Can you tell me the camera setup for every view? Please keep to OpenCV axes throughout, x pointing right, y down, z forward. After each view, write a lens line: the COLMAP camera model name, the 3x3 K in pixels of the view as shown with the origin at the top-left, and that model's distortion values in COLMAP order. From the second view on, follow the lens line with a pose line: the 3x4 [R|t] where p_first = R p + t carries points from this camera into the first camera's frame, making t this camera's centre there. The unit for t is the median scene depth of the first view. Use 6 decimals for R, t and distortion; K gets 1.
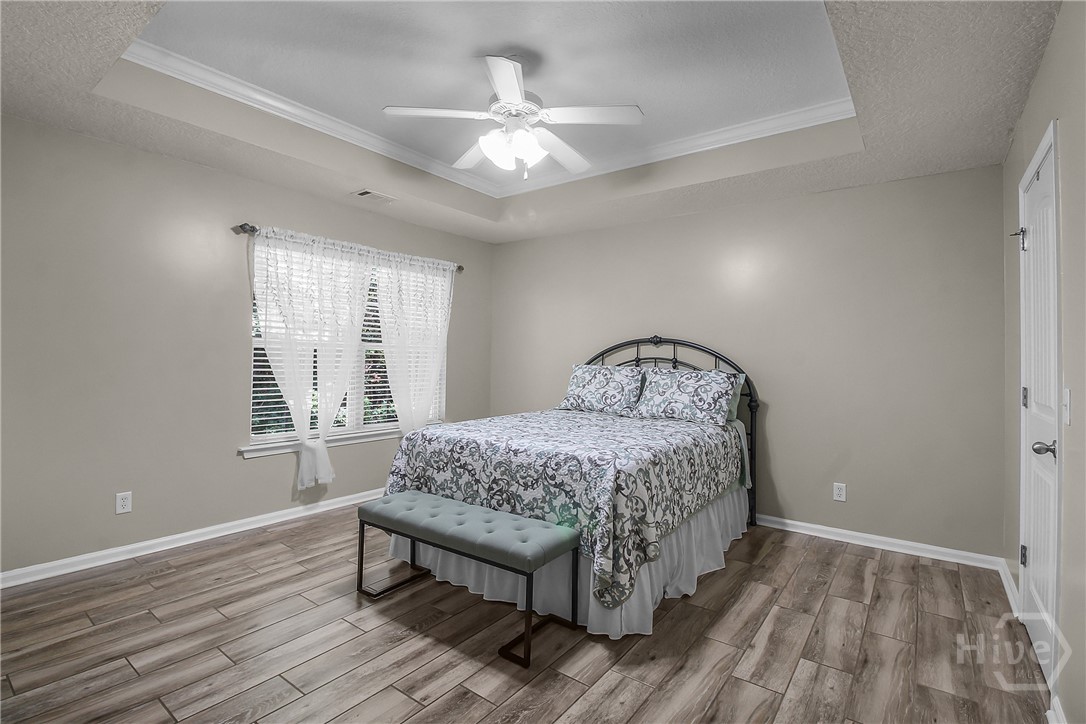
lens RADIAL K [[520.7, 0, 553.4], [0, 520.7, 346.0], [0, 0, 1]] dist [0.000264, -0.018752]
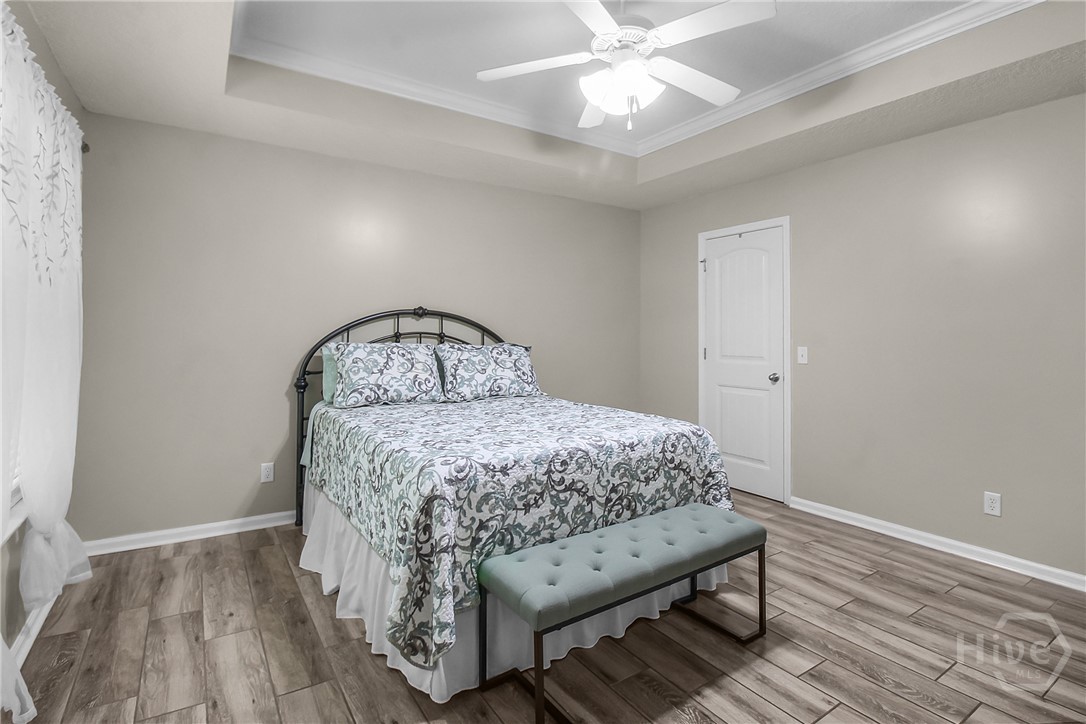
lens RADIAL K [[520.7, 0, 553.4], [0, 520.7, 346.0], [0, 0, 1]] dist [0.000264, -0.018752]
pose [[0.335770, -0.032807, 0.941372, -0.852021], [-0.018843, 0.998959, 0.041535, 0.007896], [-0.941755, -0.031684, 0.334802, 0.792295]]
